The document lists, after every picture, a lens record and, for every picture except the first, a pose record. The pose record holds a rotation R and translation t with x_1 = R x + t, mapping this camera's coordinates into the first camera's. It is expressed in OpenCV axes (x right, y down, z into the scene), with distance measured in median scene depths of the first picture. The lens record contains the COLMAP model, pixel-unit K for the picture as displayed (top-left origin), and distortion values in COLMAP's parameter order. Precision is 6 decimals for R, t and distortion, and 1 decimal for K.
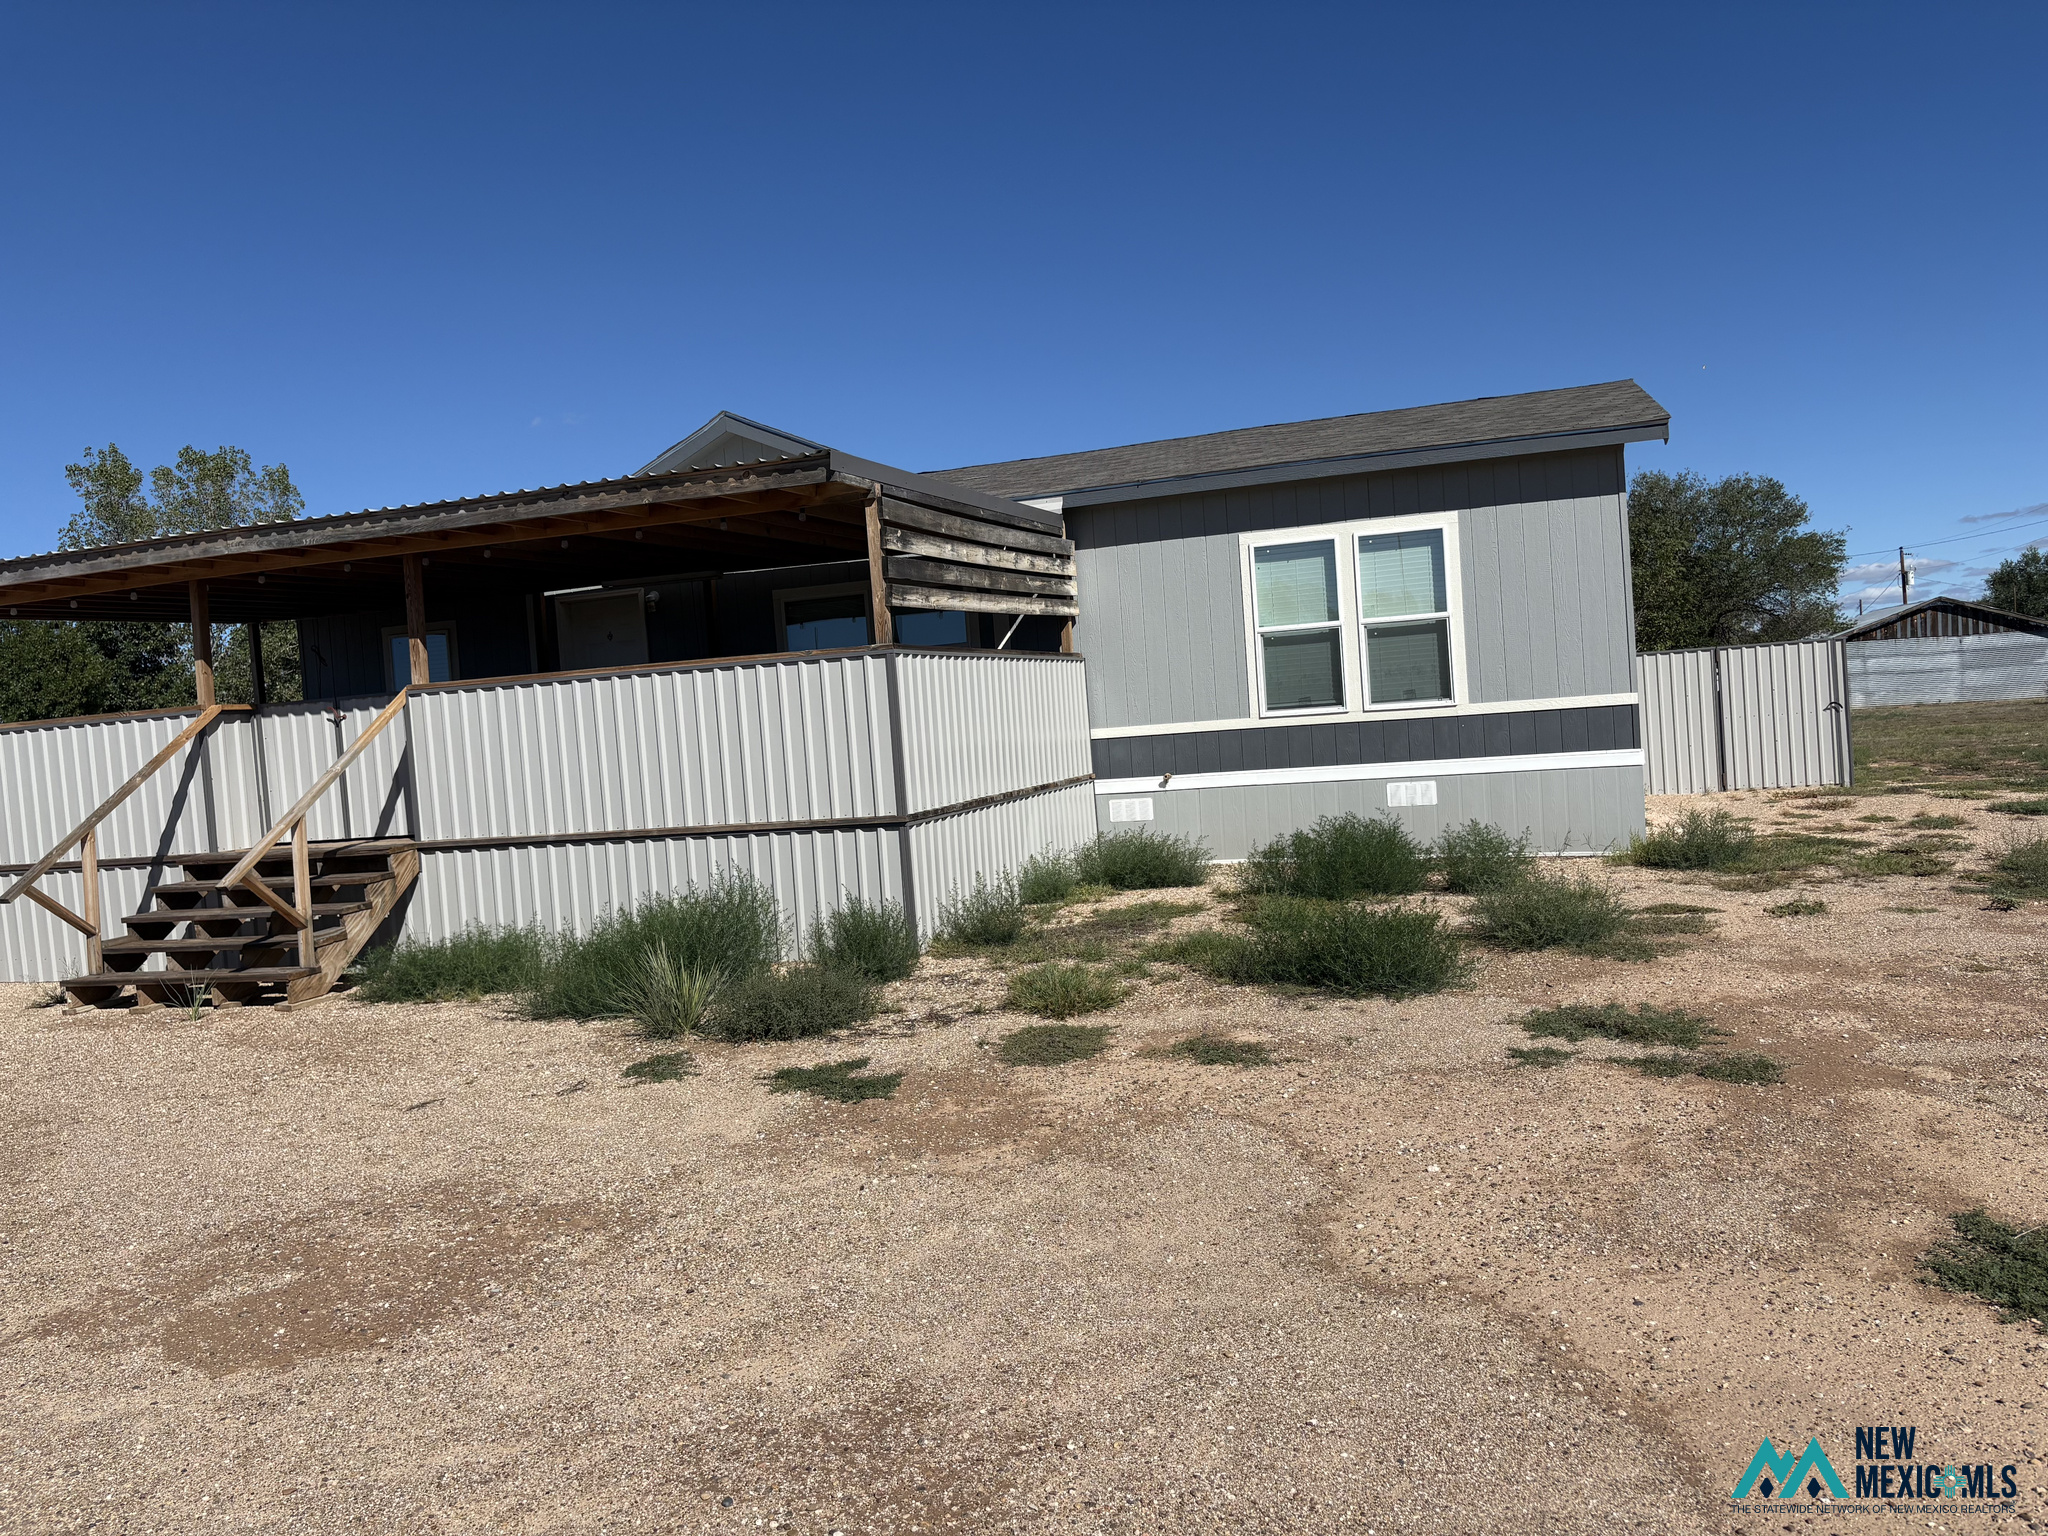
lens RADIAL K [[1522.8, 0, 1024.0], [0, 1522.8, 768.0], [0, 0, 1]] dist [0.012833, -0.000395]
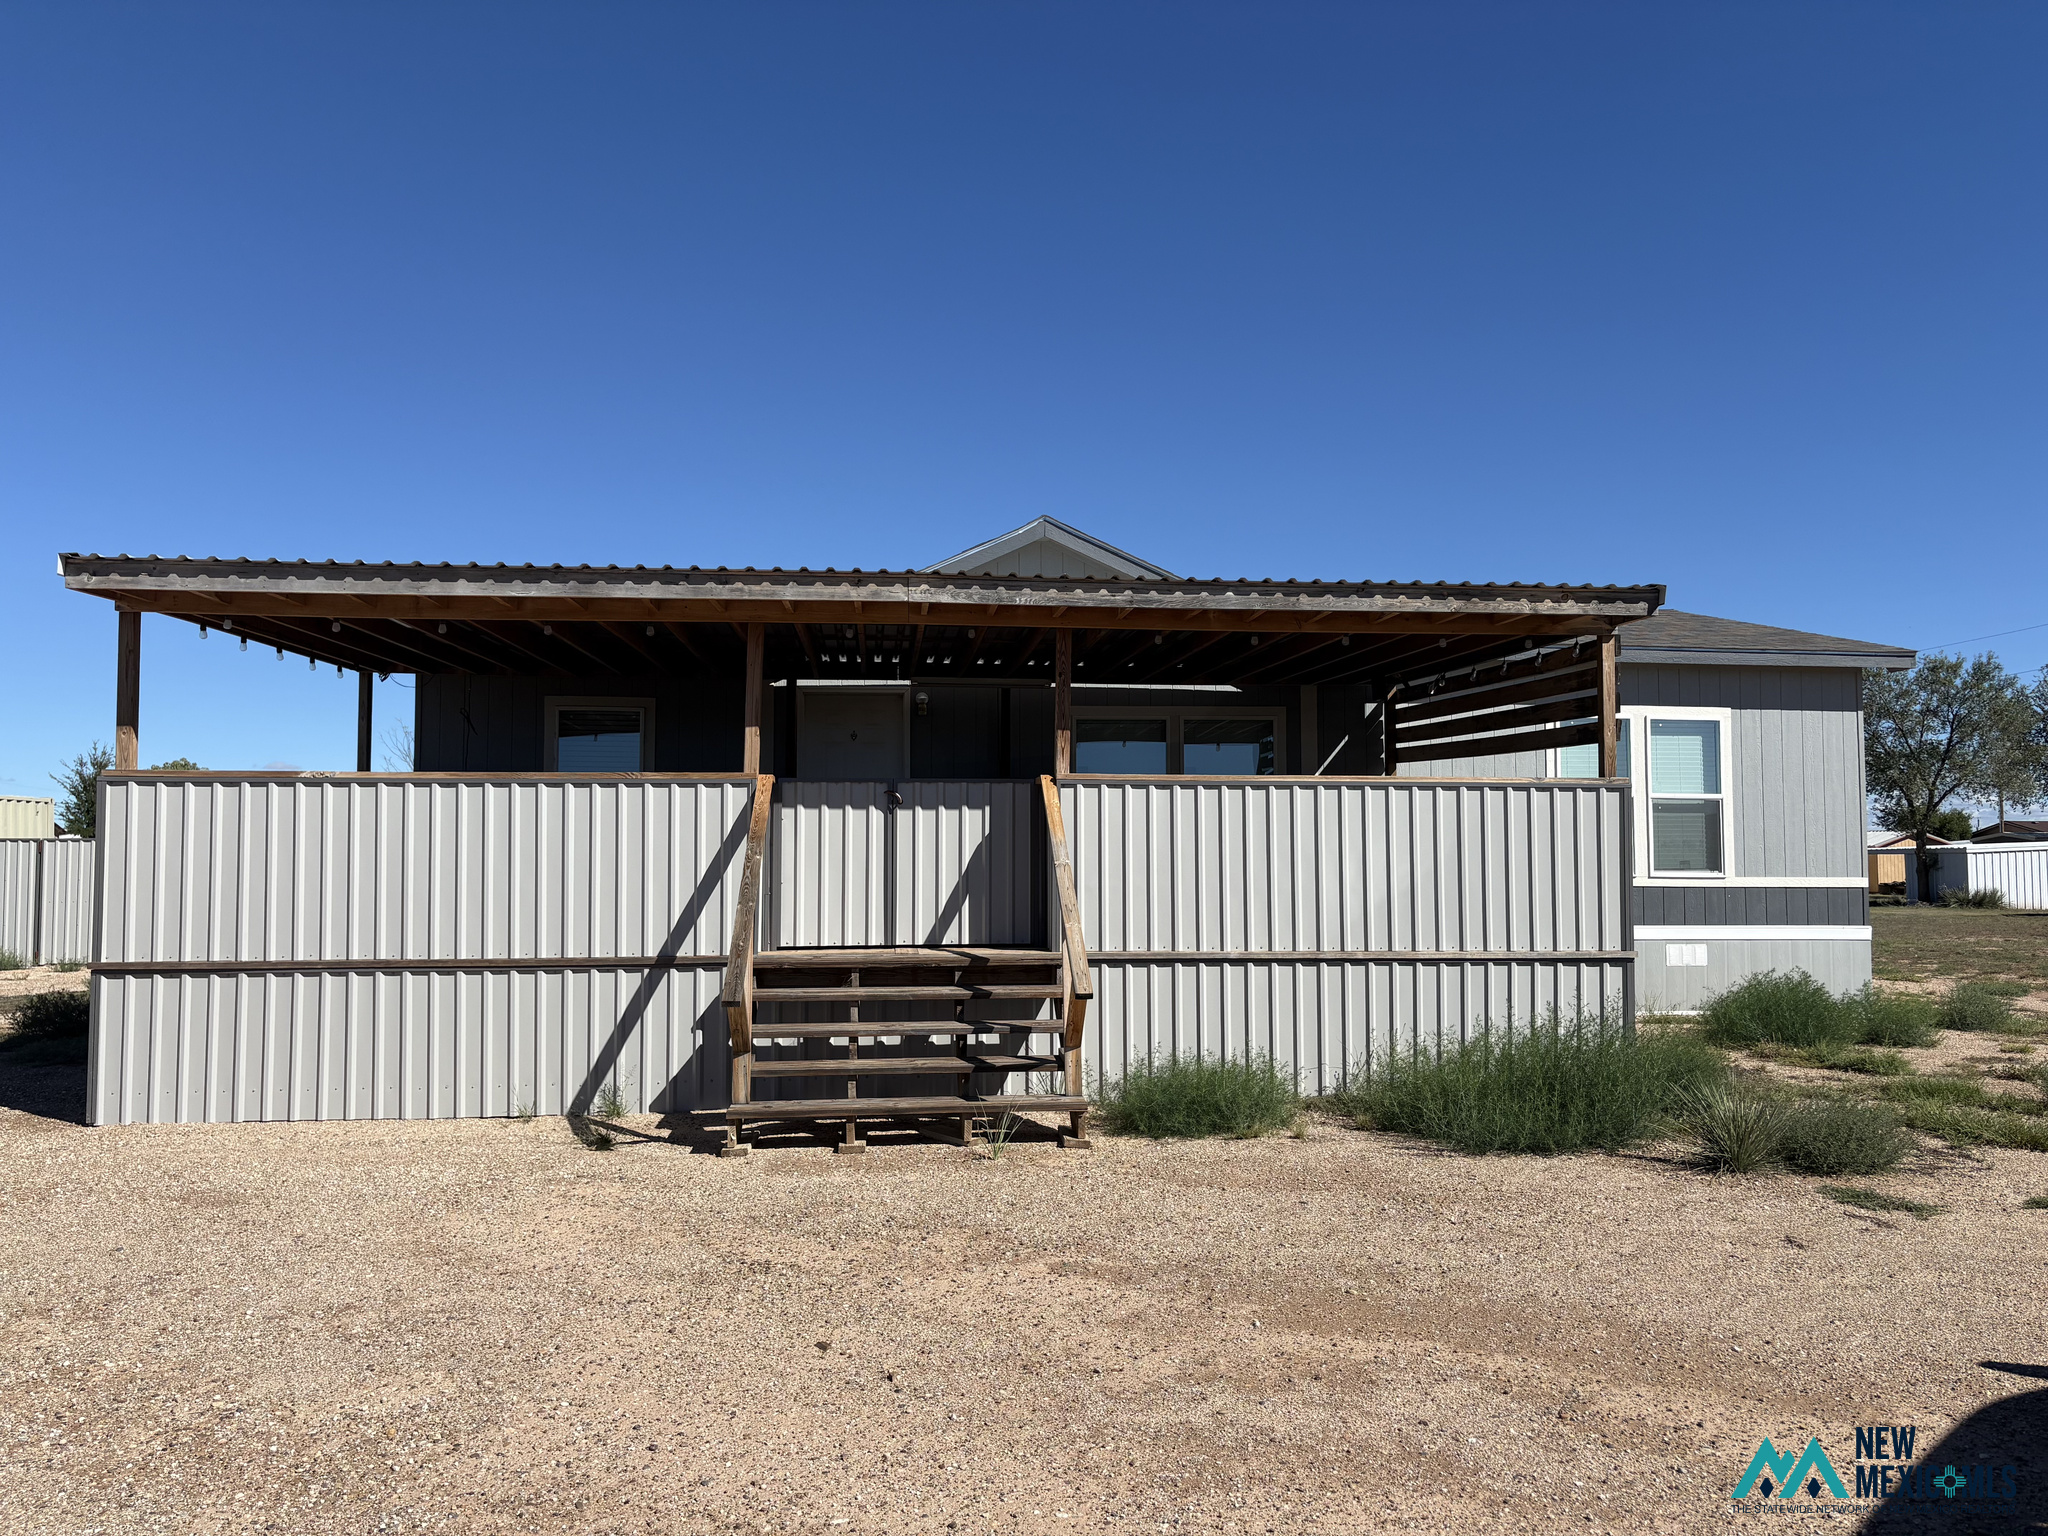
lens RADIAL K [[1522.8, 0, 1024.0], [0, 1522.8, 768.0], [0, 0, 1]] dist [0.012833, -0.000395]
pose [[0.920003, 0.095524, 0.380091, -0.628818], [-0.052864, 0.991225, -0.121157, 0.042556], [-0.388329, 0.091372, 0.916980, 0.161399]]
